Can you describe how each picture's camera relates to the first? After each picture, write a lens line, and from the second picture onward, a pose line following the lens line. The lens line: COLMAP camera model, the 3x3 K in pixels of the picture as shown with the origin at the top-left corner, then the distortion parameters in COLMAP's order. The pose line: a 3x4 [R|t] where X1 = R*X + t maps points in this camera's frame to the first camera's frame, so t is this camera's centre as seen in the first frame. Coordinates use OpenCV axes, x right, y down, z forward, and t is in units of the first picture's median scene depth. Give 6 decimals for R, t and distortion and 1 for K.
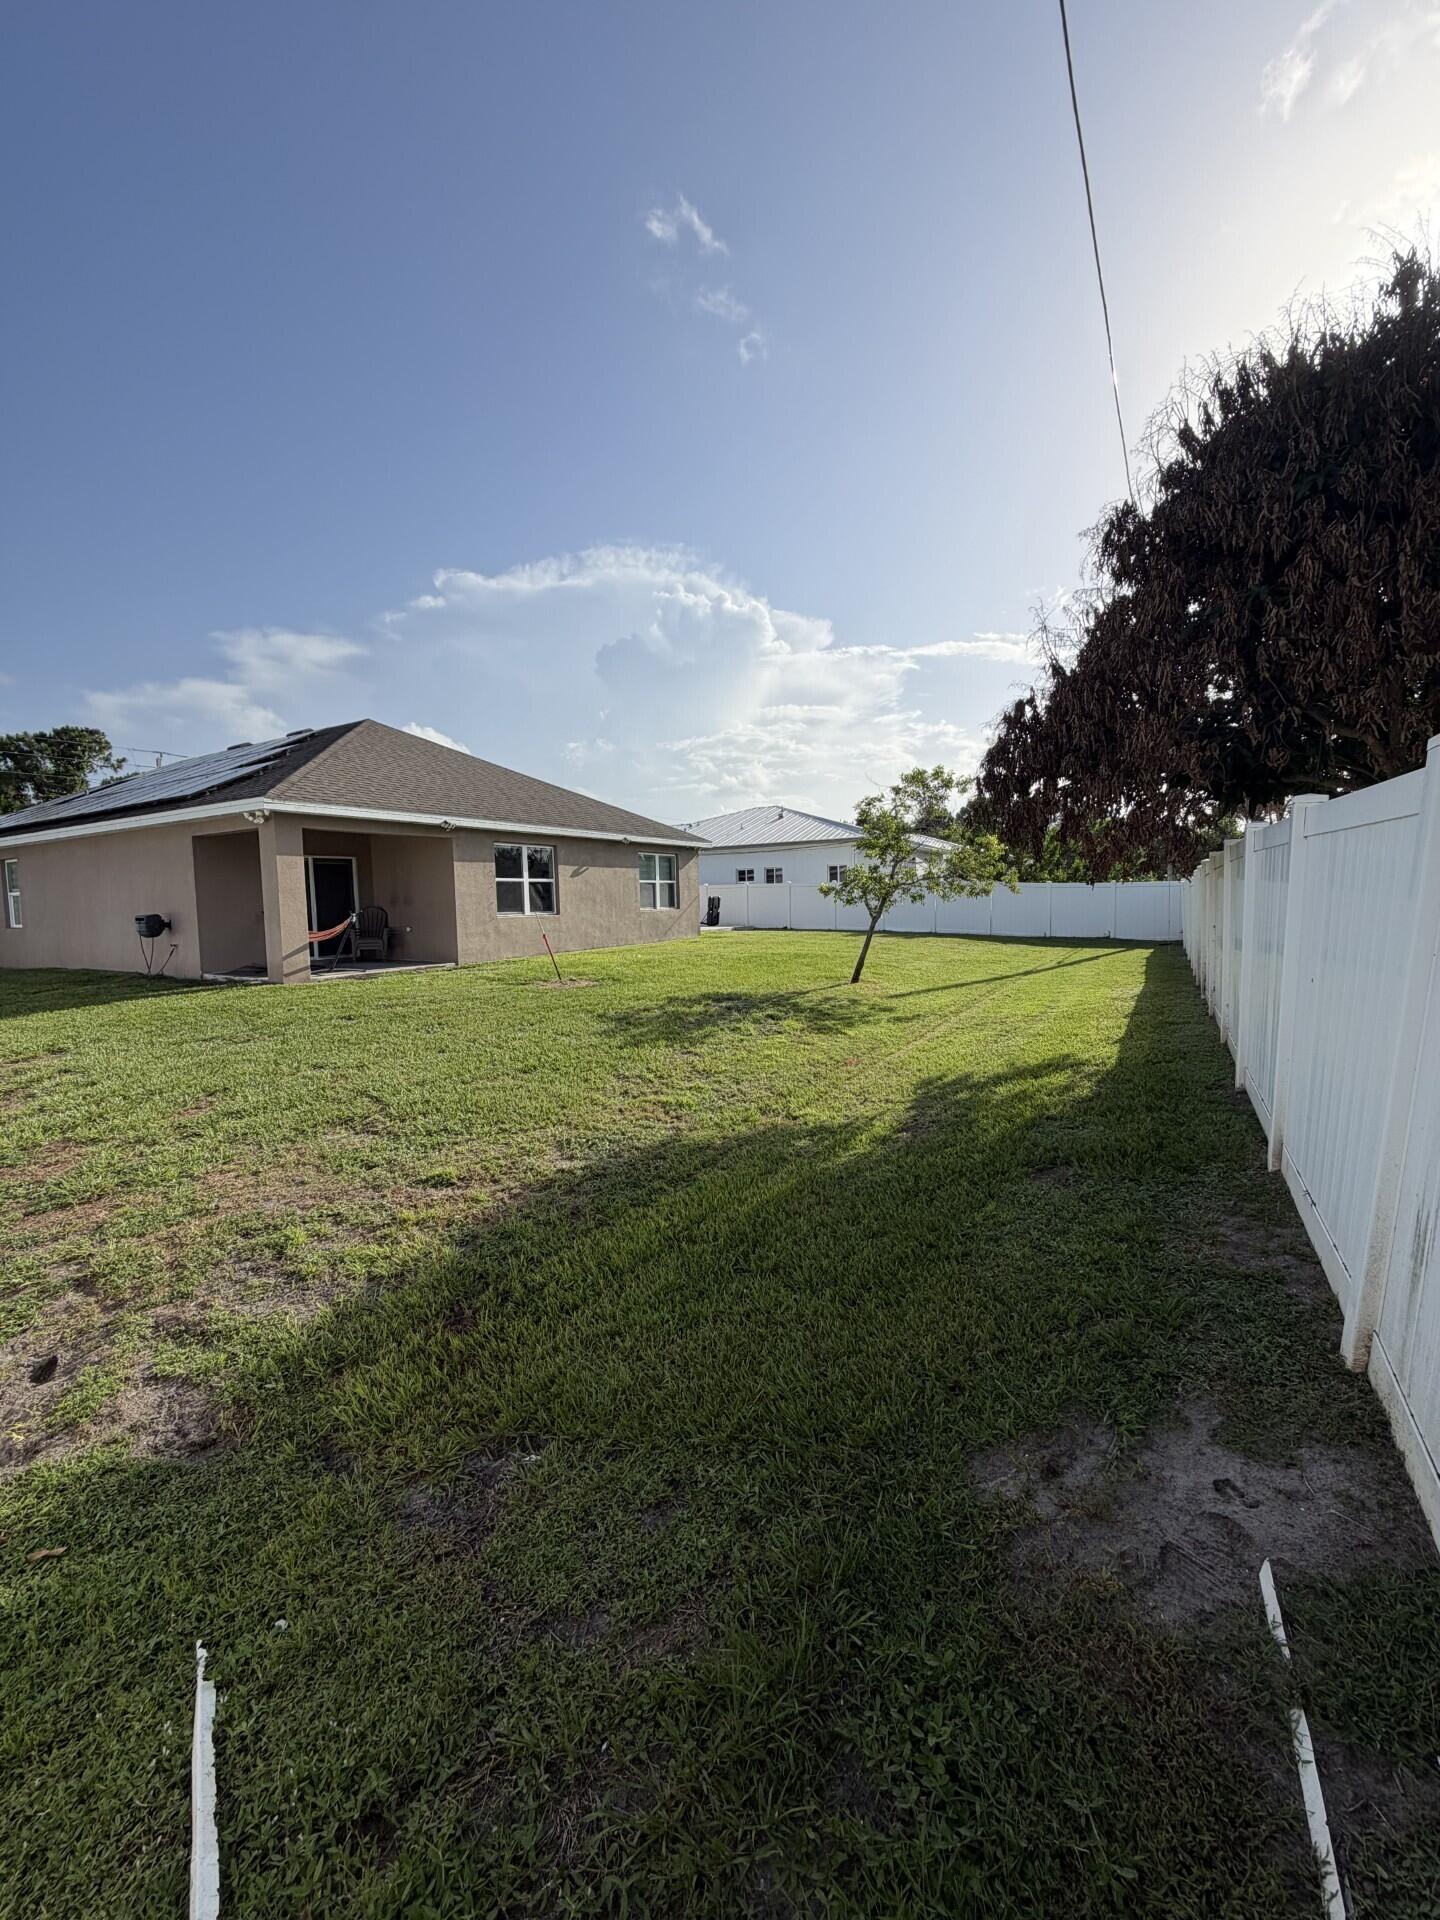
lens RADIAL K [[764.4, 0, 723.1], [0, 764.4, 951.0], [0, 0, 1]] dist [-0.000094, -0.000007]
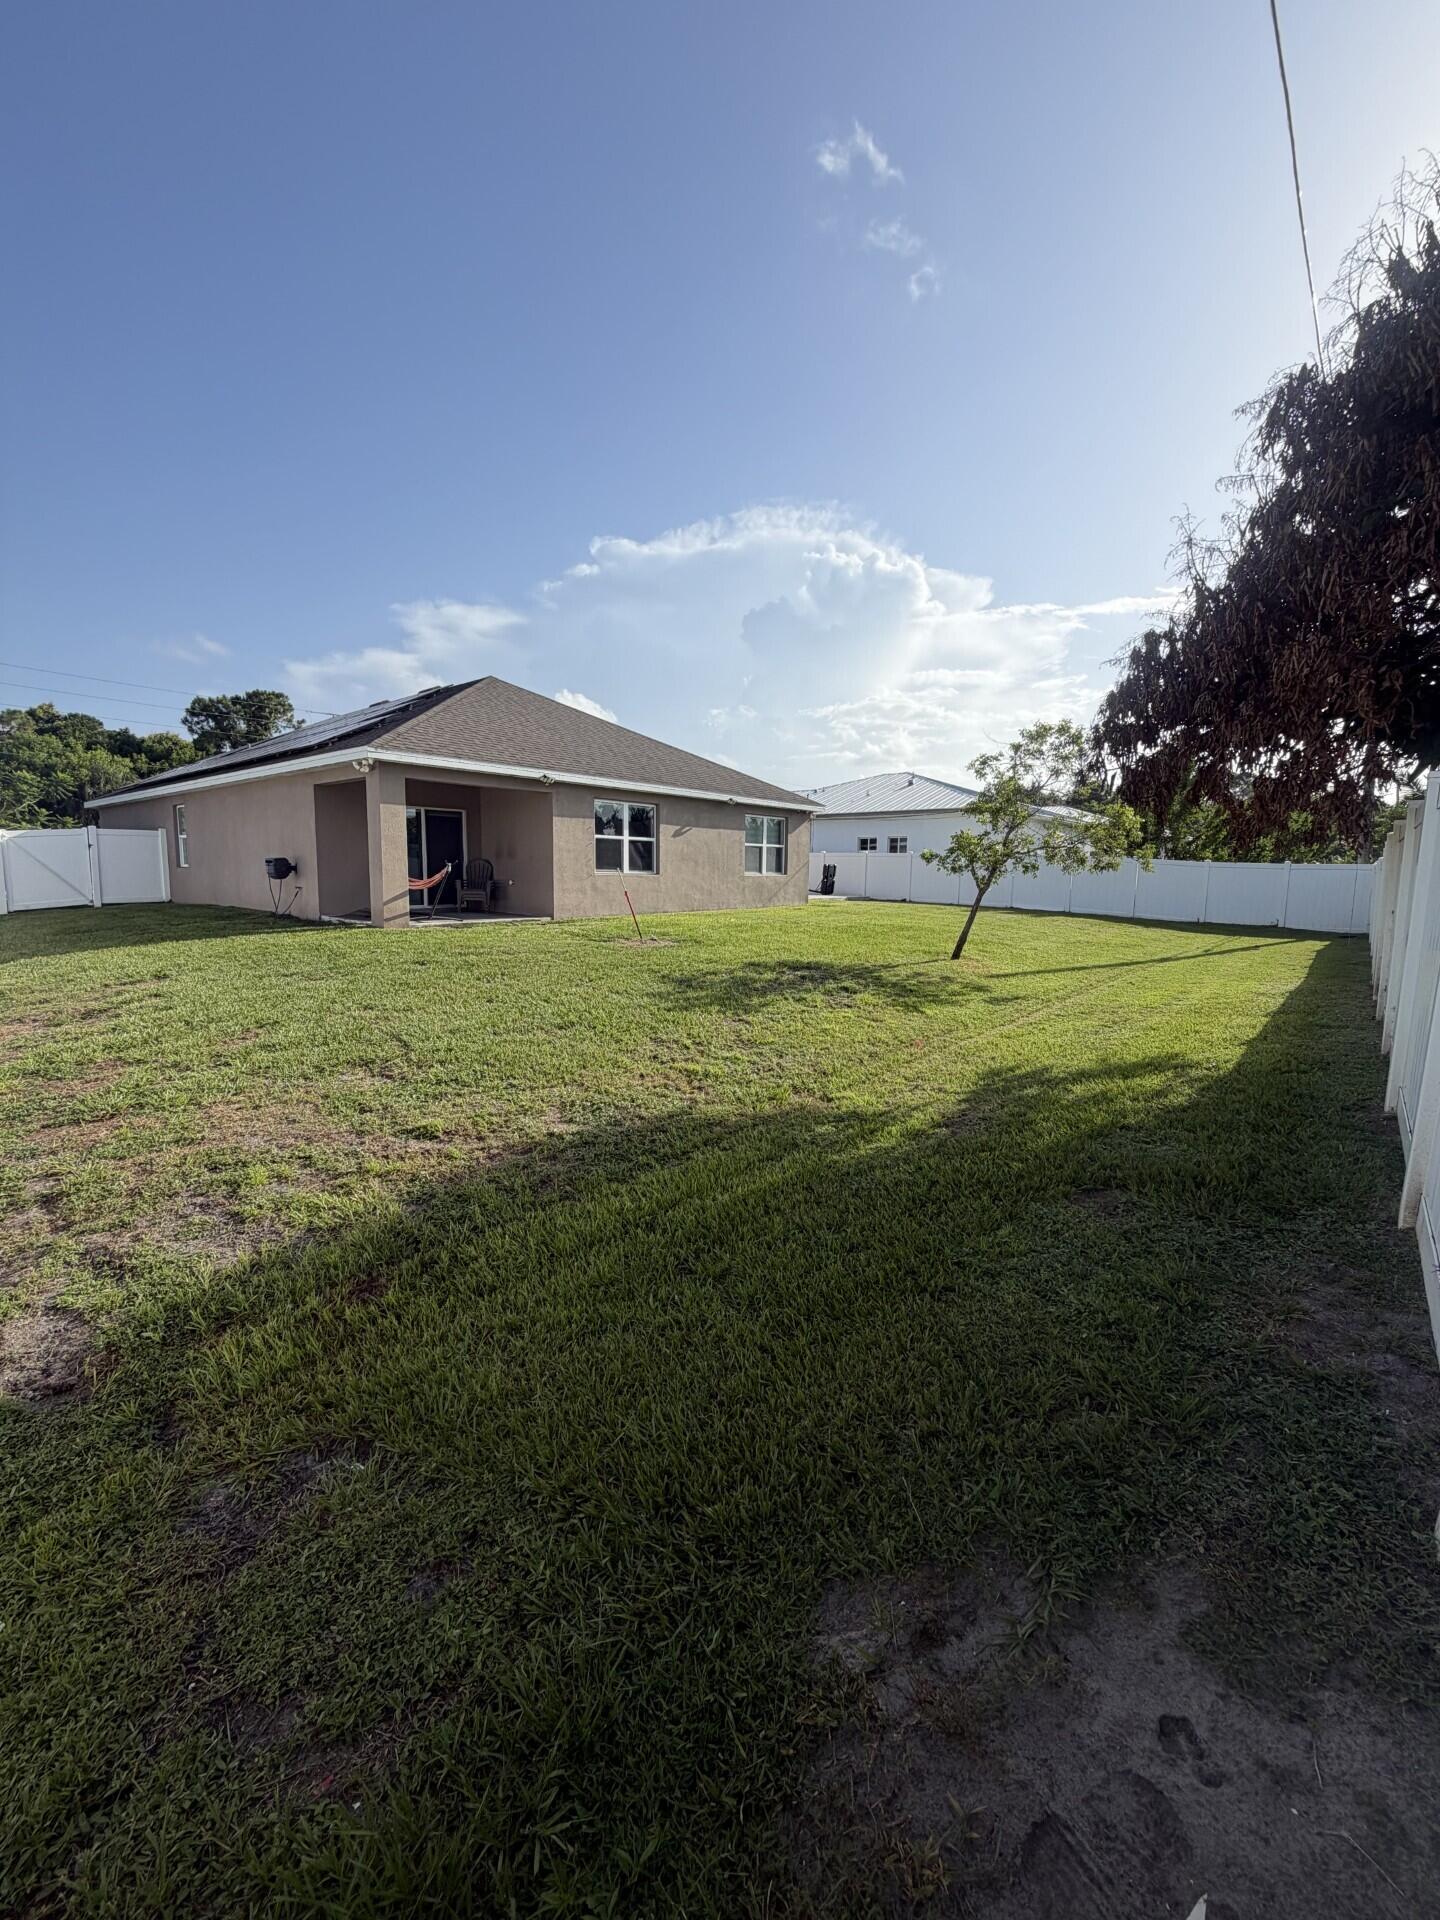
lens RADIAL K [[764.4, 0, 722.0], [0, 764.4, 955.6], [0, 0, 1]] dist [-0.000094, -0.000007]
pose [[0.984021, 0.056988, -0.168688, 0.137161], [-0.049221, 0.997542, 0.049876, 0.014043], [0.171115, -0.040776, 0.984407, 0.127905]]
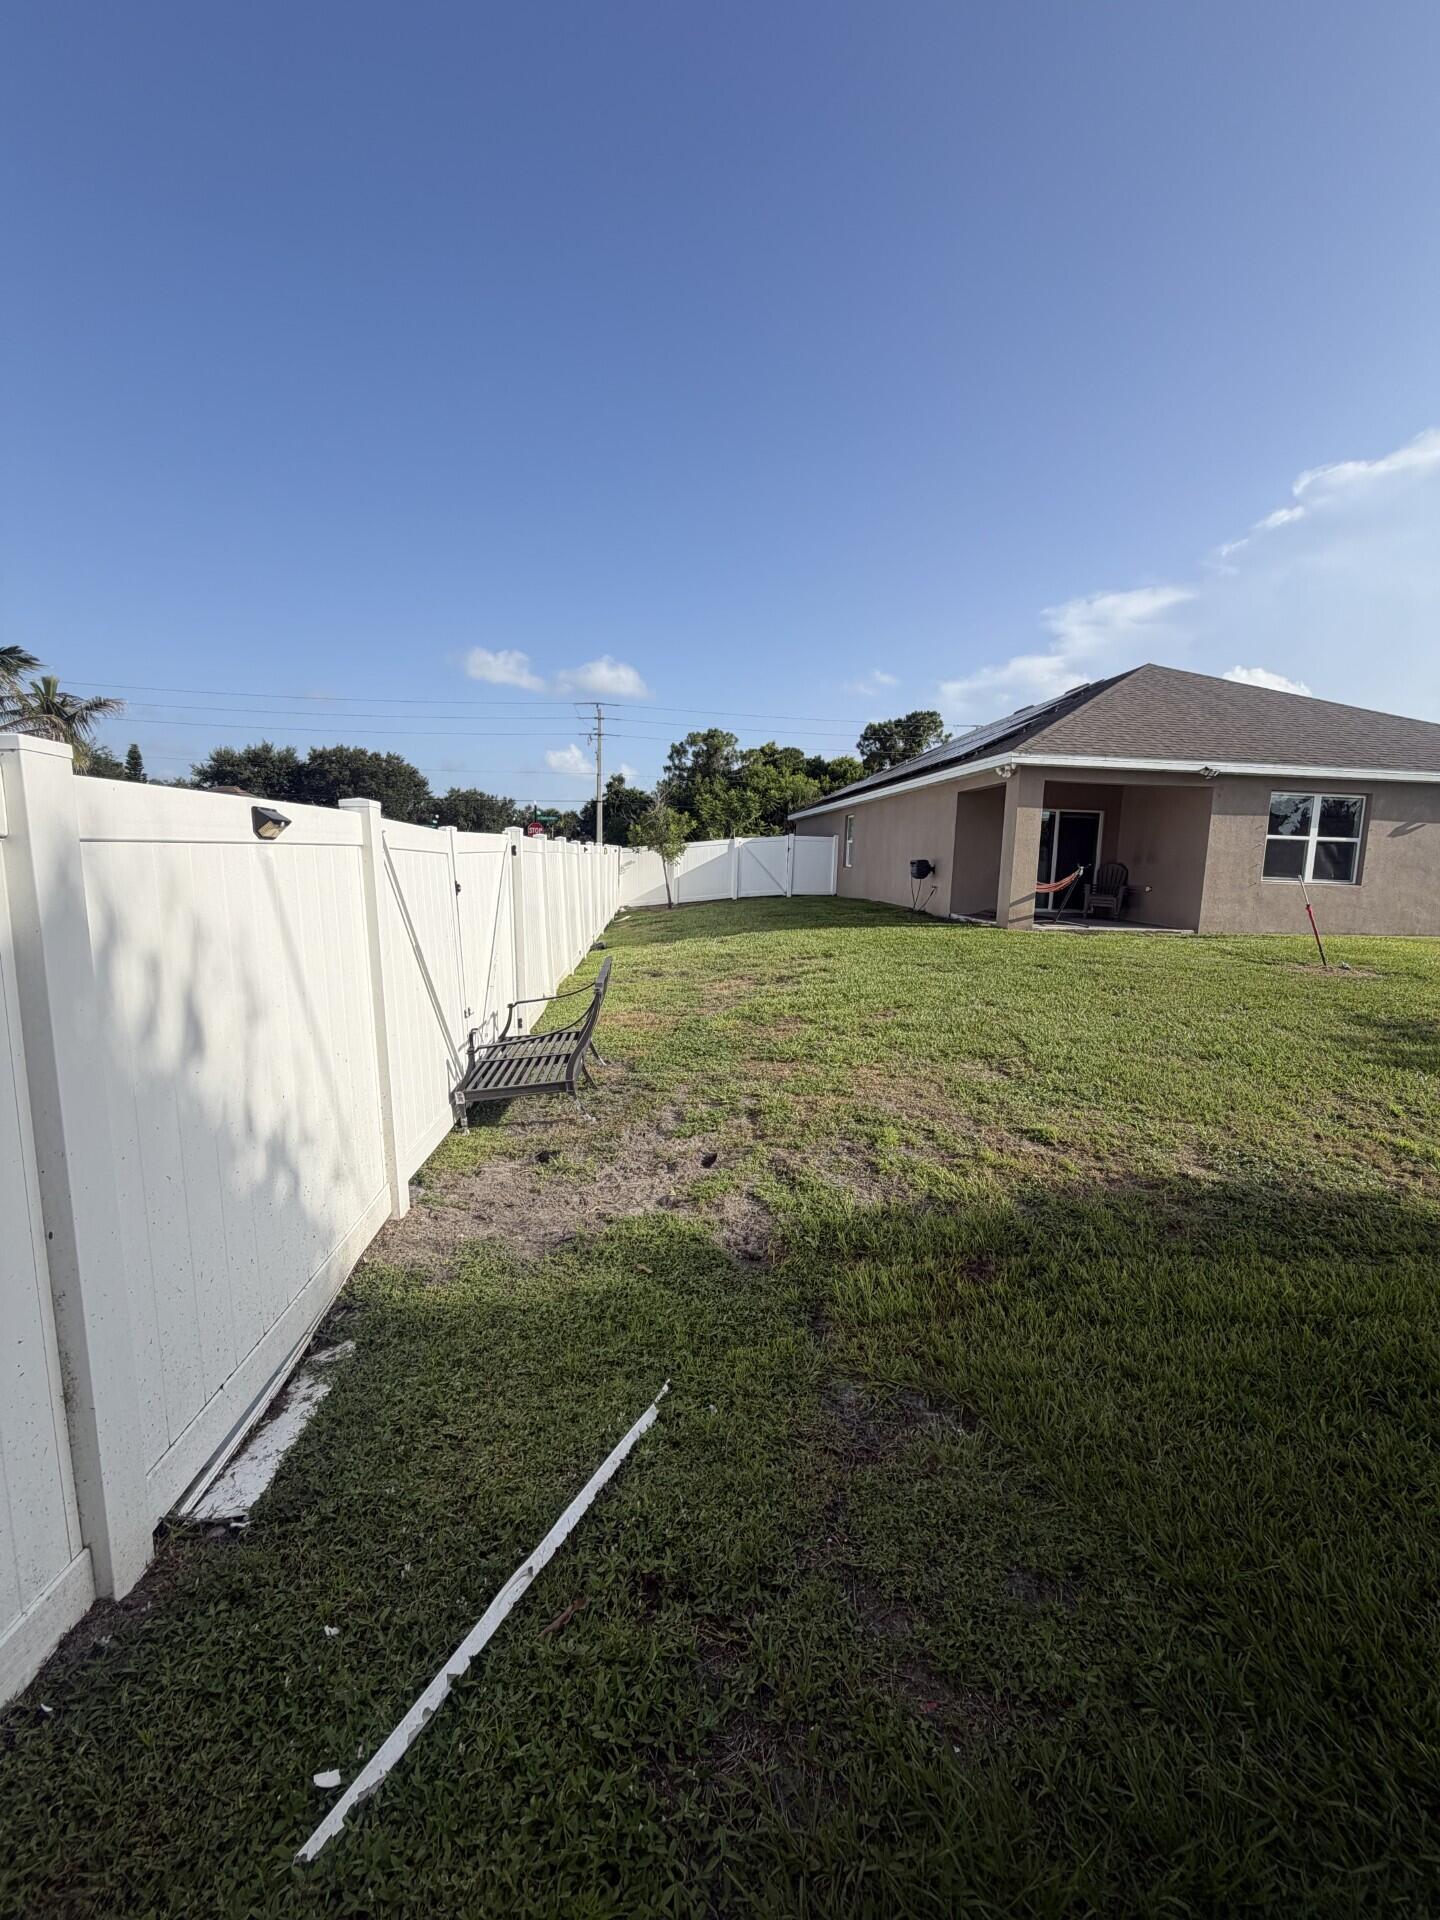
lens RADIAL K [[764.4, 0, 719.0], [0, 764.4, 955.1], [0, 0, 1]] dist [-0.000094, -0.000007]
pose [[0.583367, 0.142373, -0.799633, 0.116061], [-0.099035, 0.989639, 0.103953, 0.019767], [0.806148, 0.018549, 0.591423, 0.114966]]
